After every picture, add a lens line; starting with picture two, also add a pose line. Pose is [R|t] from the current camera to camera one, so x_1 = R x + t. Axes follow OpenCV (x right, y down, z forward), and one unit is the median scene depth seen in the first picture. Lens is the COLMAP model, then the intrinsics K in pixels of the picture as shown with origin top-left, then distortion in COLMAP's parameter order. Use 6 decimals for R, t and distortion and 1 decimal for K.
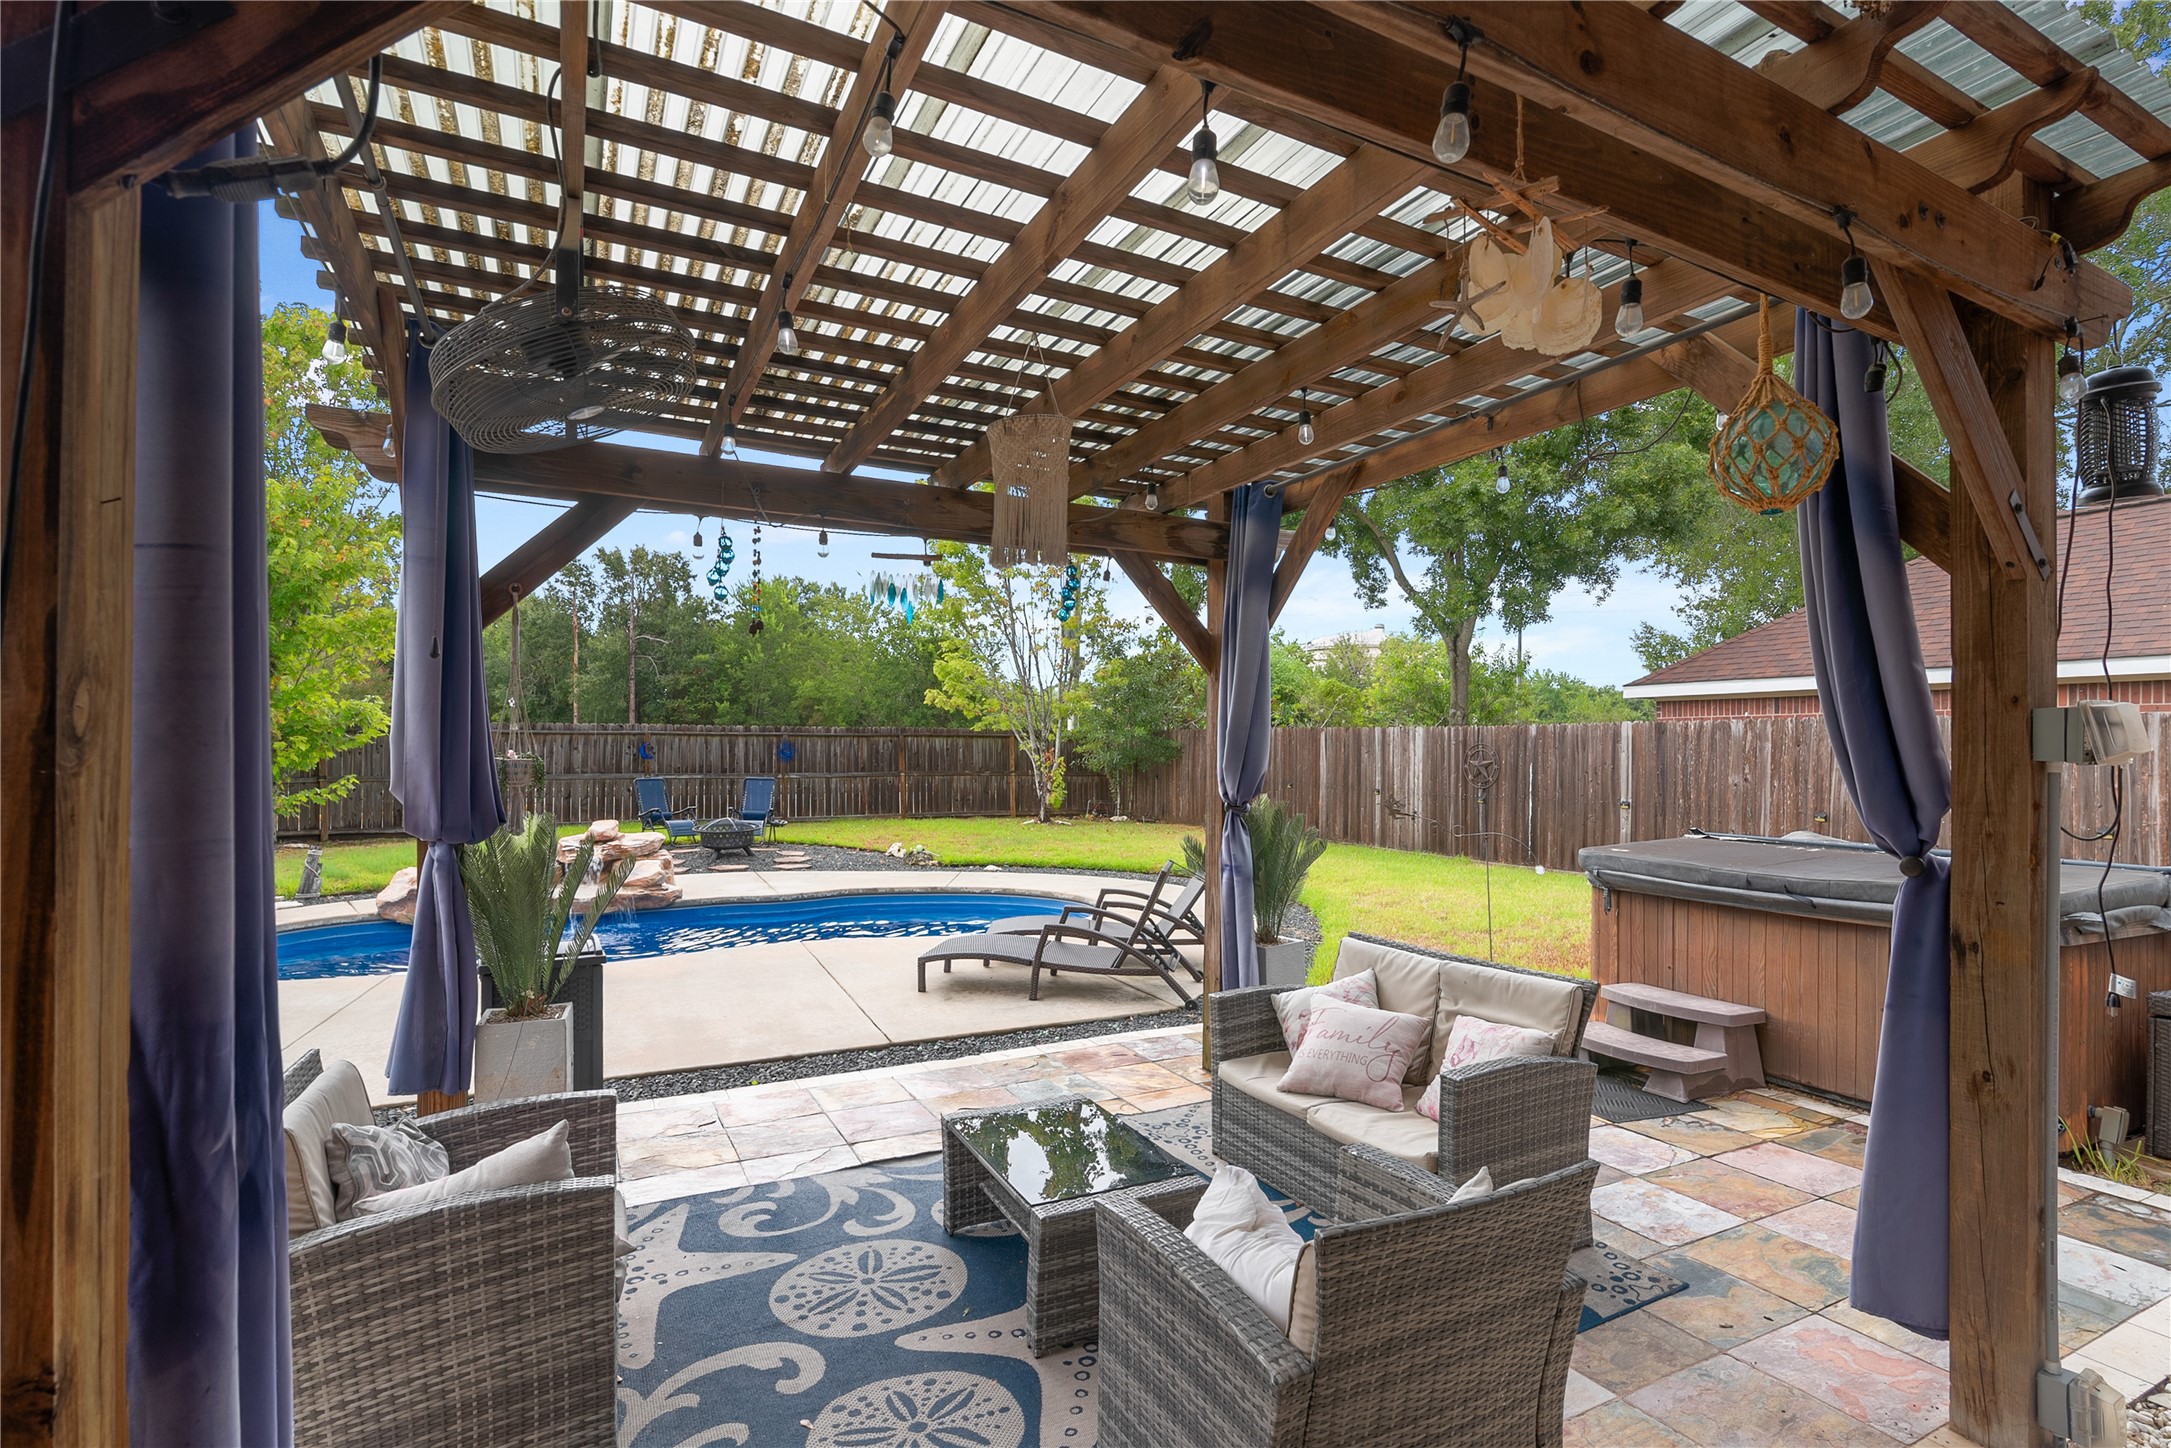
lens RADIAL K [[1001.0, 0, 1019.9], [0, 1001.0, 738.6], [0, 0, 1]] dist [-0.007750, -0.000004]
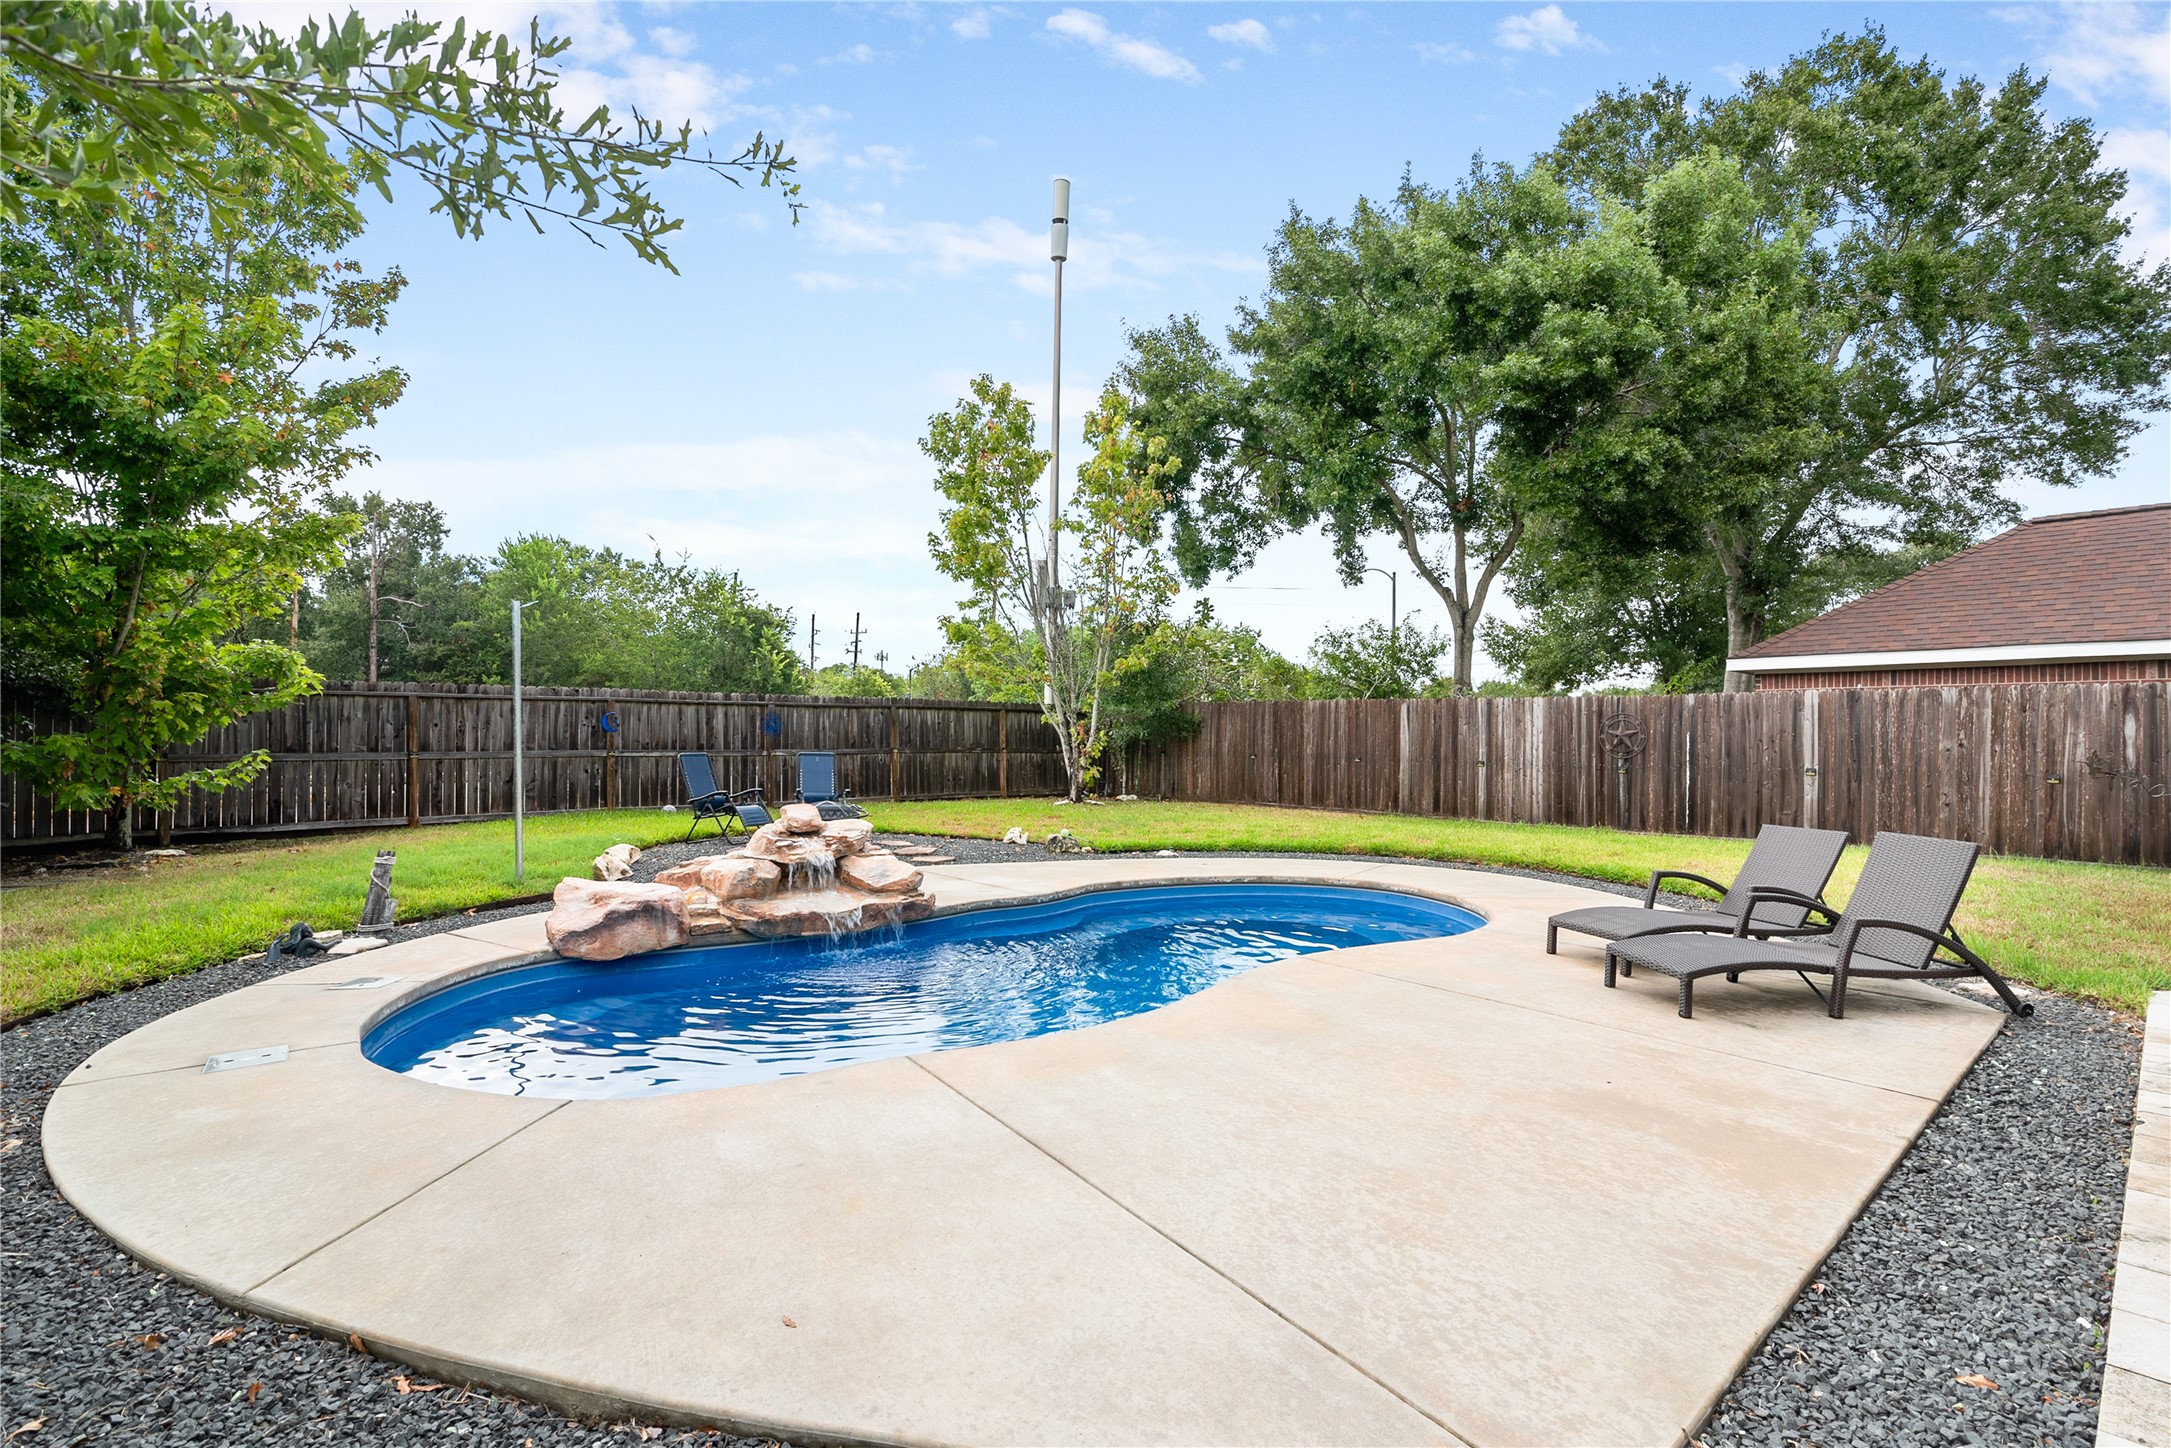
lens RADIAL K [[1001.0, 0, 1078.4], [0, 1001.0, 738.5], [0, 0, 1]] dist [-0.007750, -0.000004]
pose [[0.963764, -0.000397, 0.266756, -0.281558], [-0.004047, 0.999862, 0.016107, 0.013901], [-0.266725, -0.016603, 0.963630, 0.158338]]
